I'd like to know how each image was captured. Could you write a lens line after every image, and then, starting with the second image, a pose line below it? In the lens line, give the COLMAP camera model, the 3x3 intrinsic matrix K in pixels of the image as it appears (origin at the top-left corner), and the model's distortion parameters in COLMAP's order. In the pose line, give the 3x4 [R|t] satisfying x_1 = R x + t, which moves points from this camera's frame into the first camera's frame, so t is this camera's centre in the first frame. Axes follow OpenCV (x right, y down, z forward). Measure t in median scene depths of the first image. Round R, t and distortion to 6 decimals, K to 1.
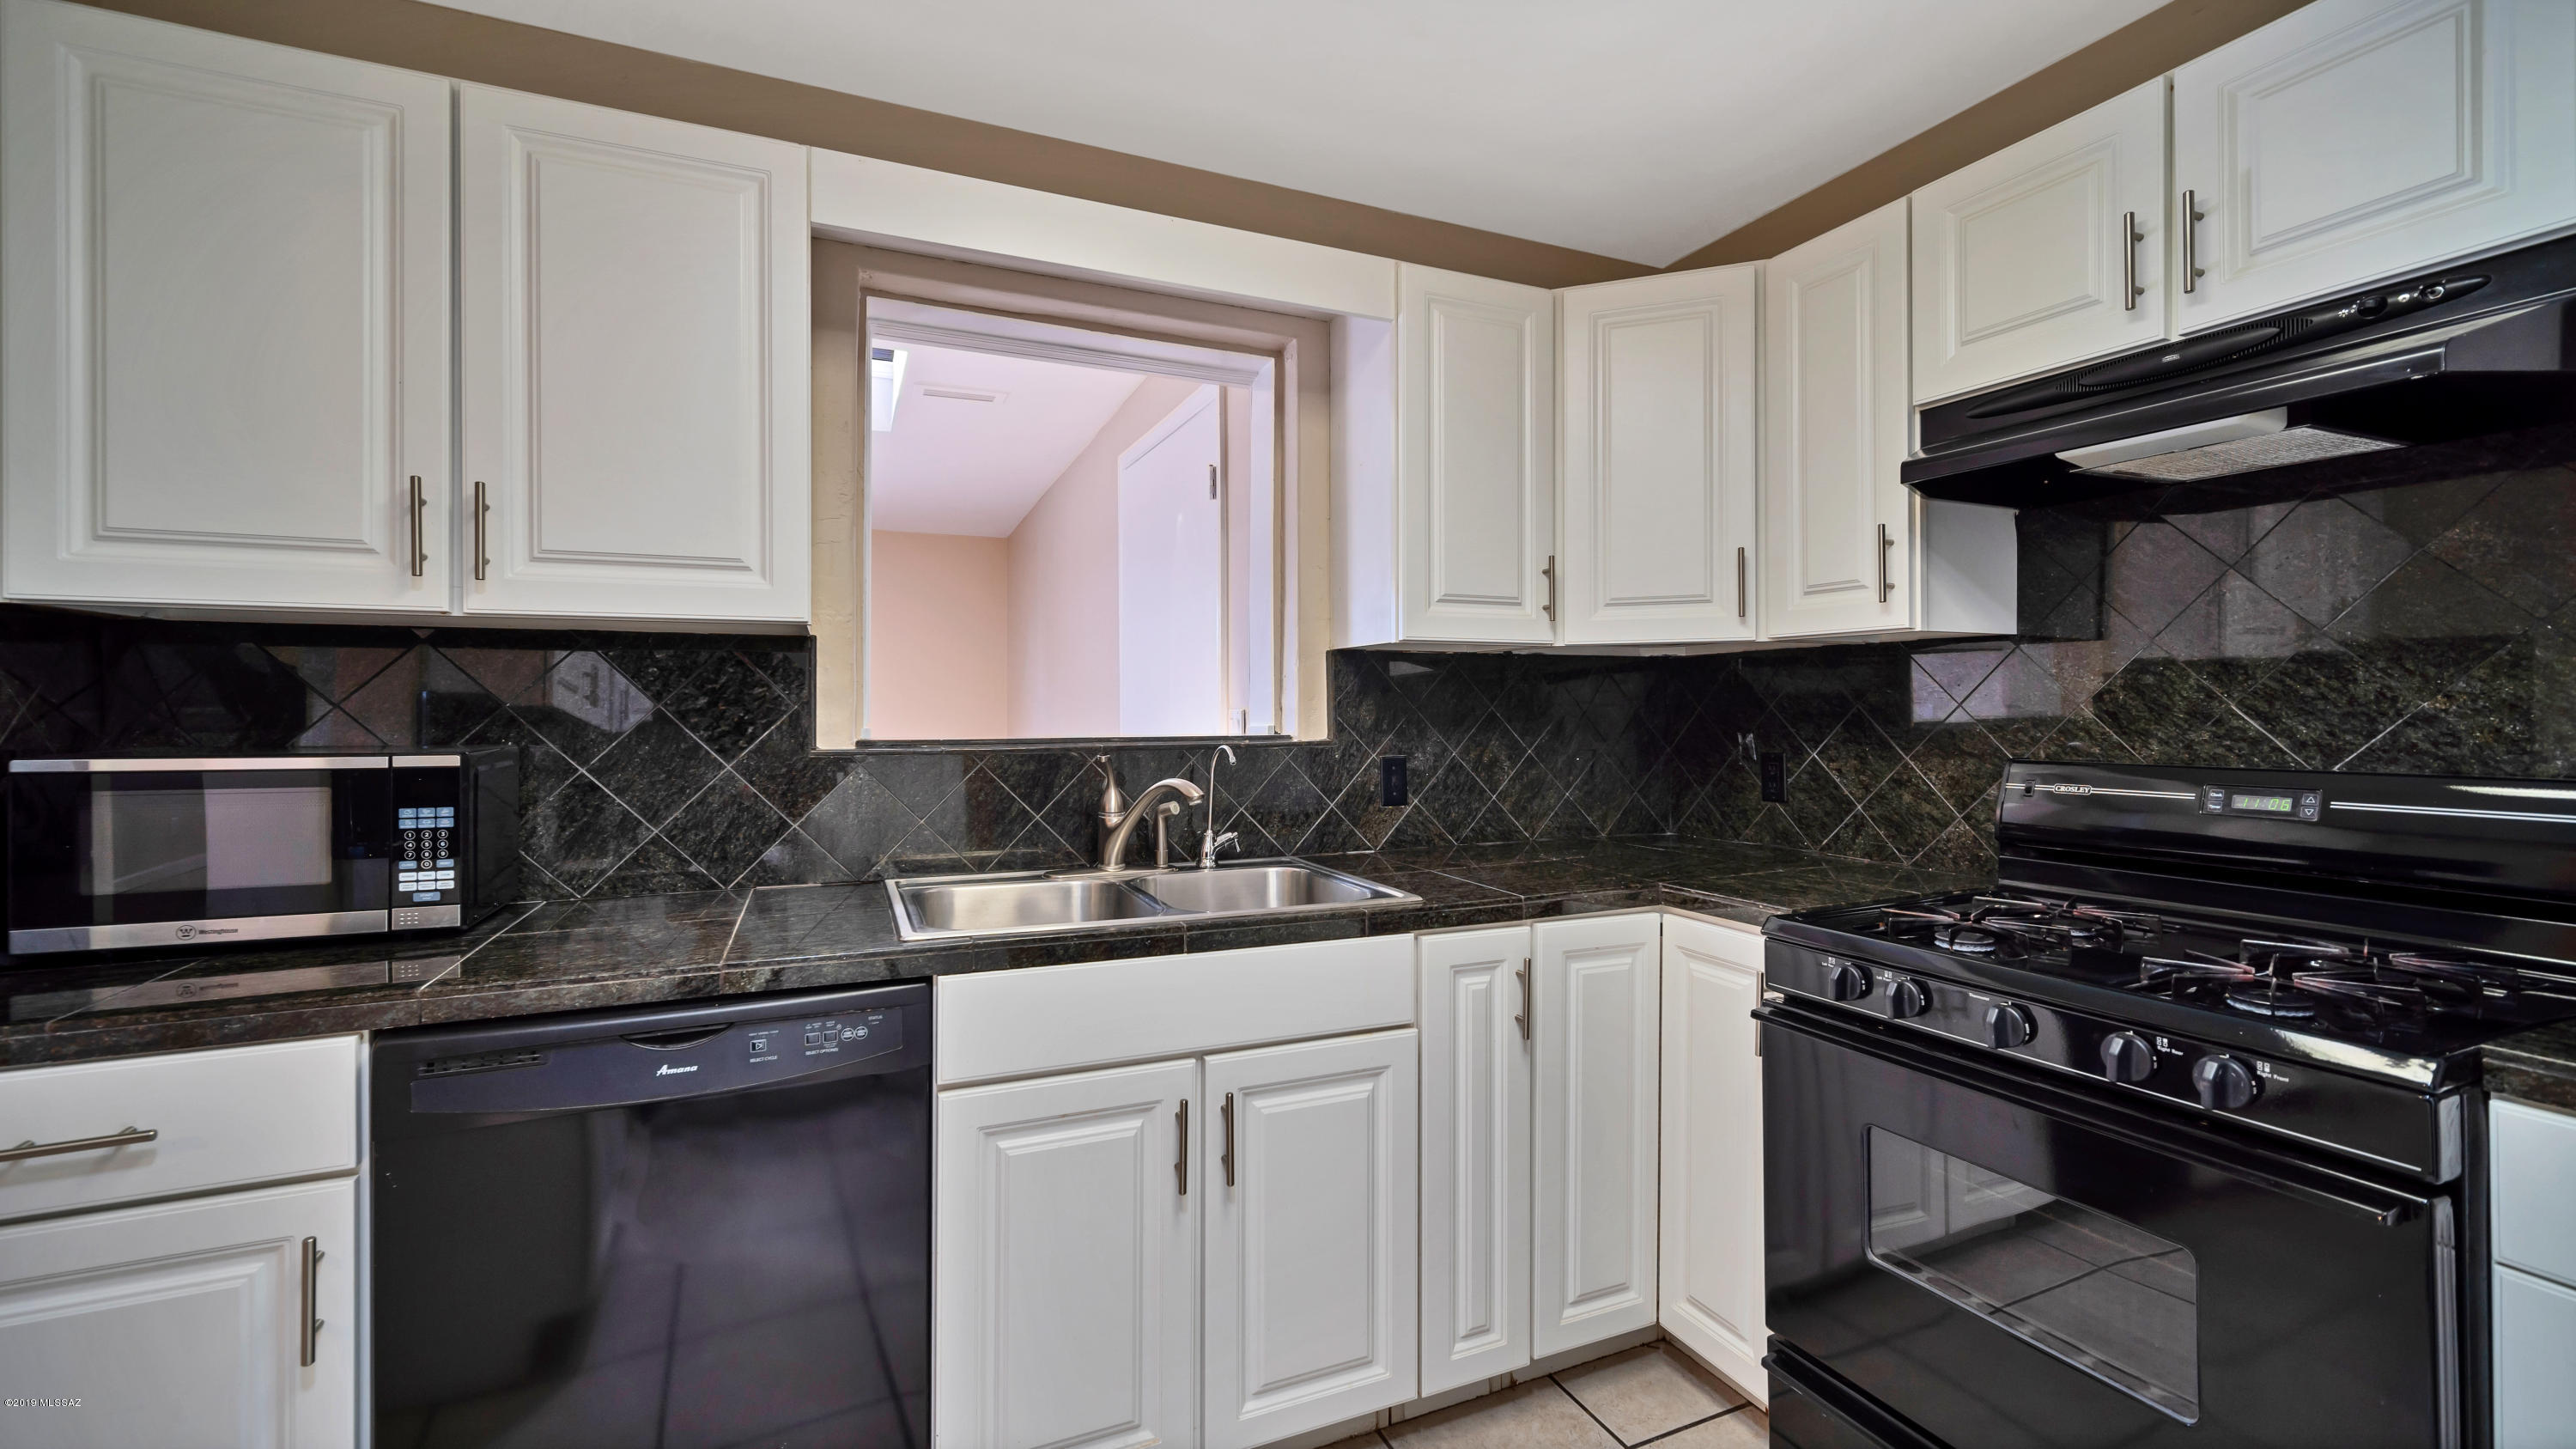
lens RADIAL K [[1073.9, 0, 1267.6], [0, 1073.9, 712.4], [0, 0, 1]] dist [0.000439, -0.000338]
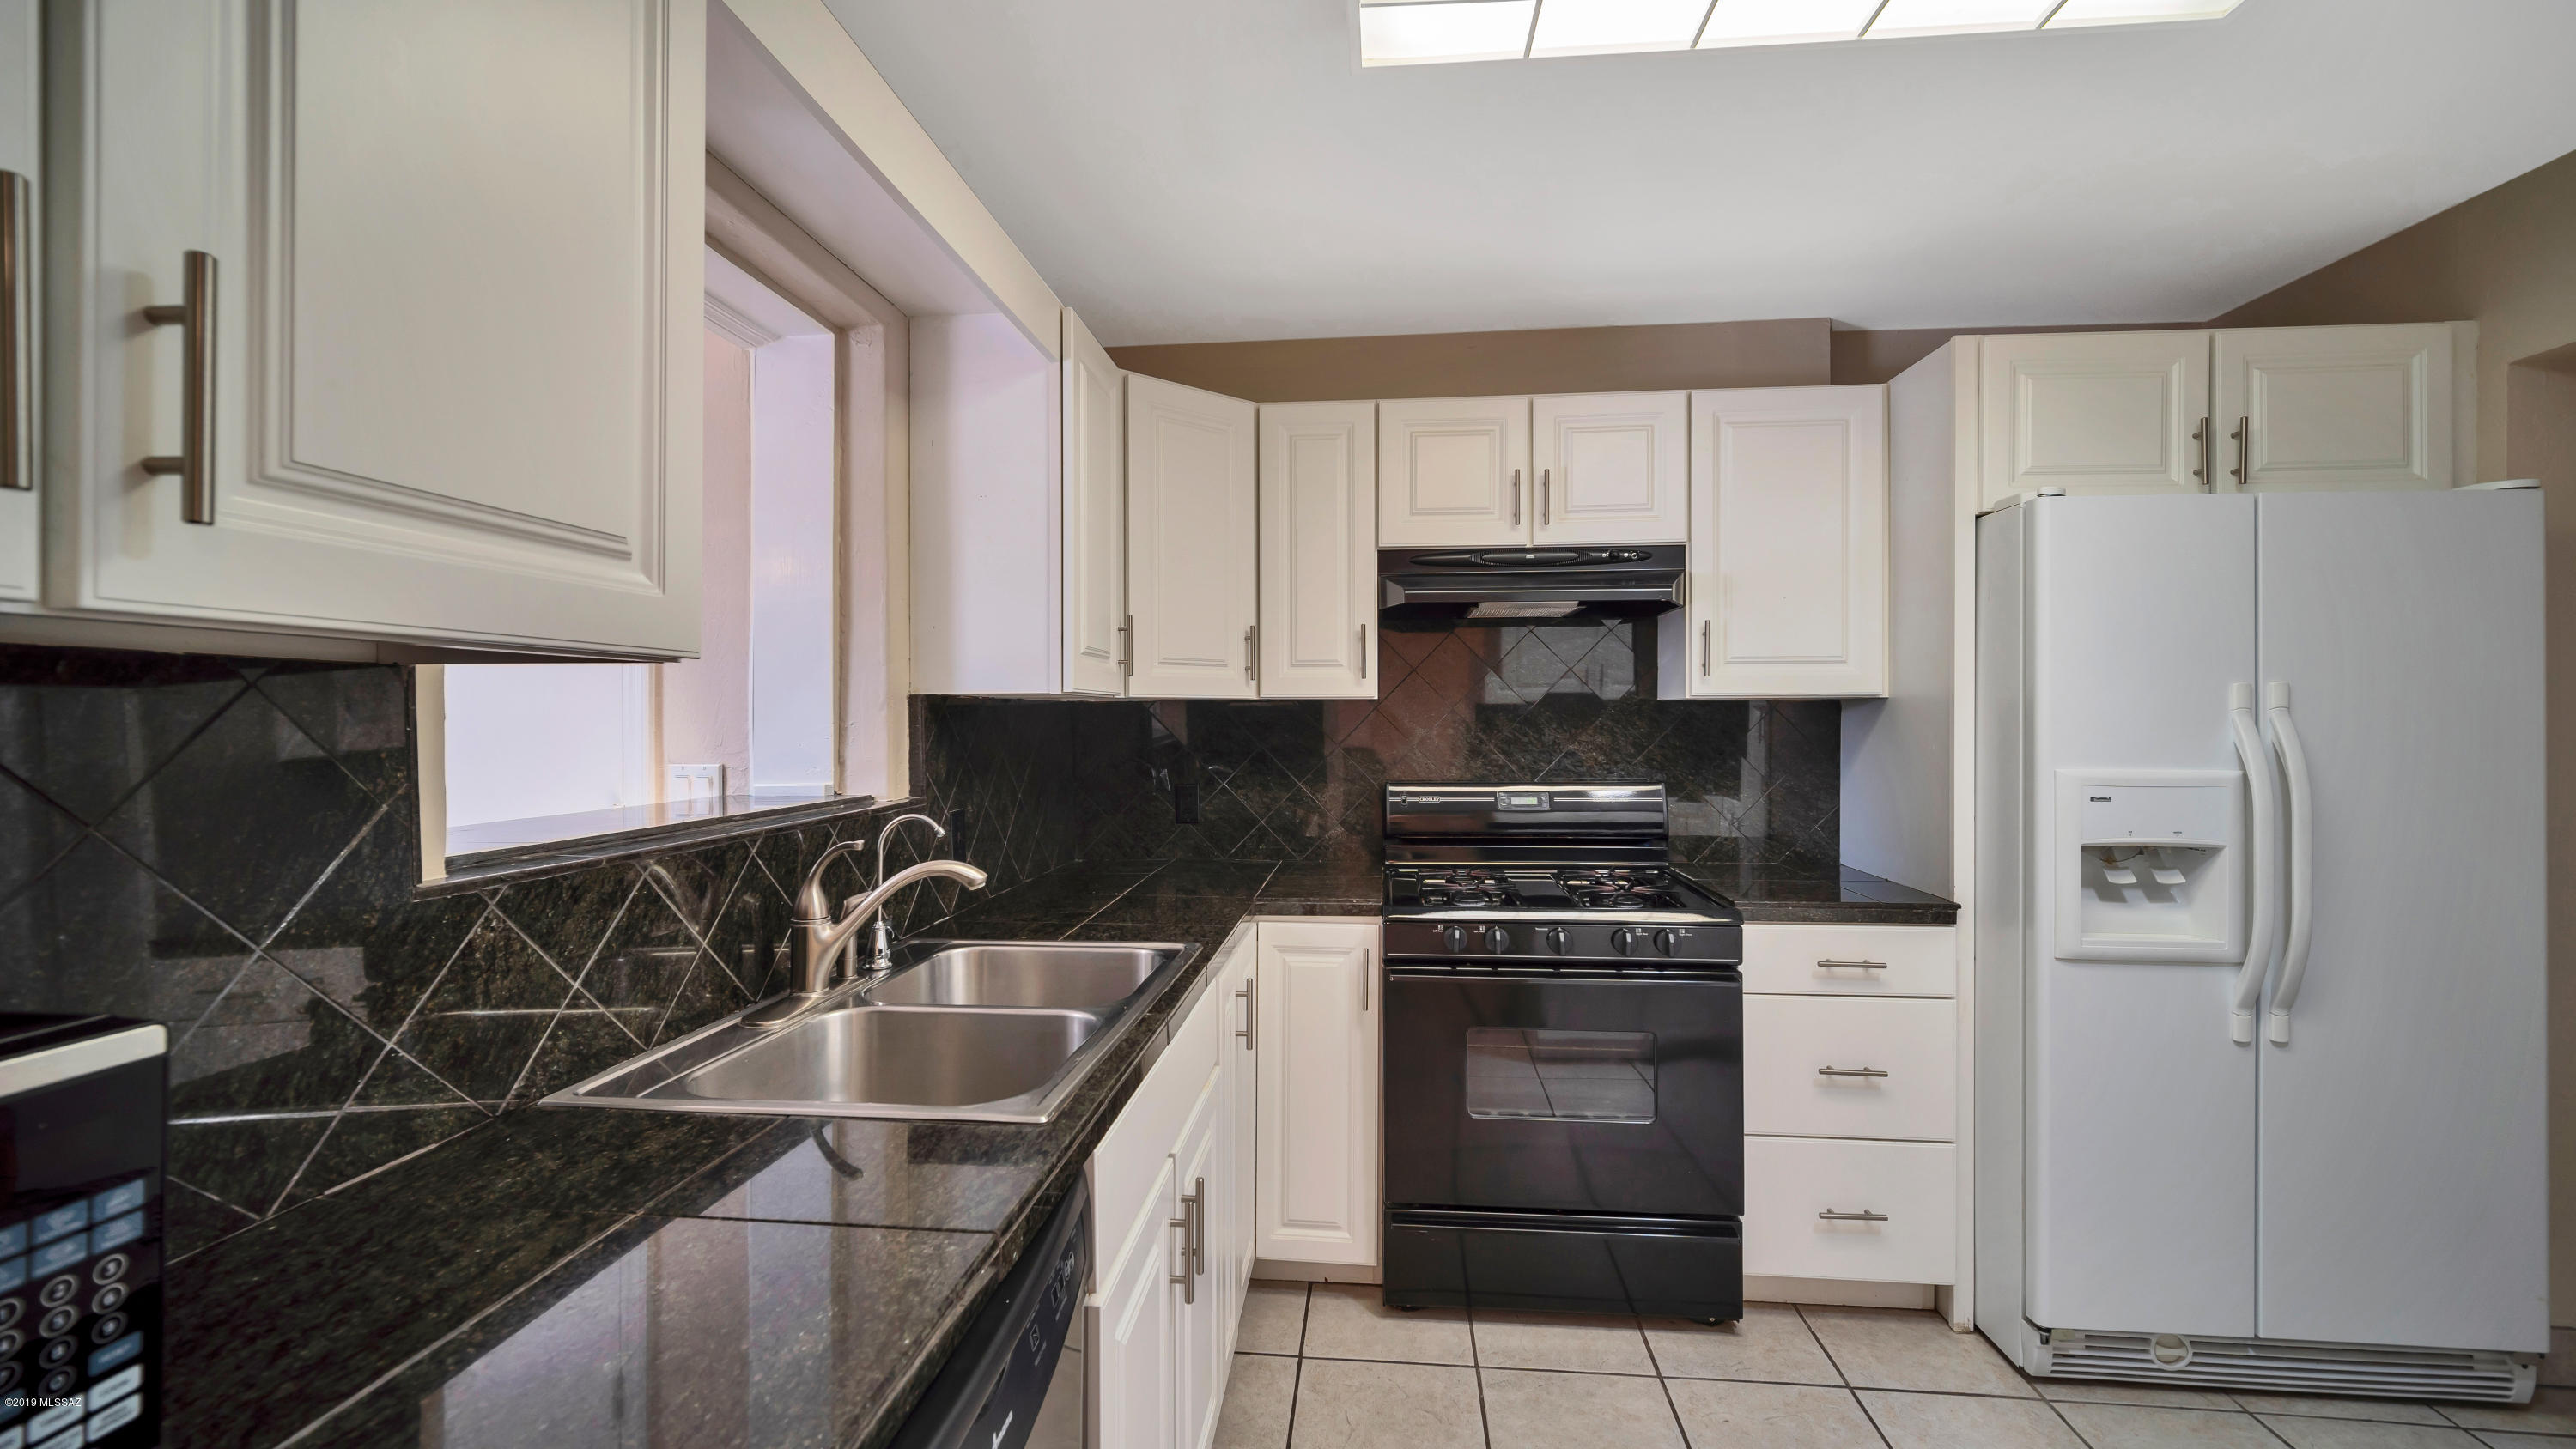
lens RADIAL K [[1073.6, 0, 1276.8], [0, 1073.6, 718.1], [0, 0, 1]] dist [0.000439, -0.000338]
pose [[0.464020, -0.001196, 0.885824, -0.728554], [0.004351, 0.999990, -0.000929, -0.046664], [-0.885814, 0.004285, 0.464020, 0.422519]]
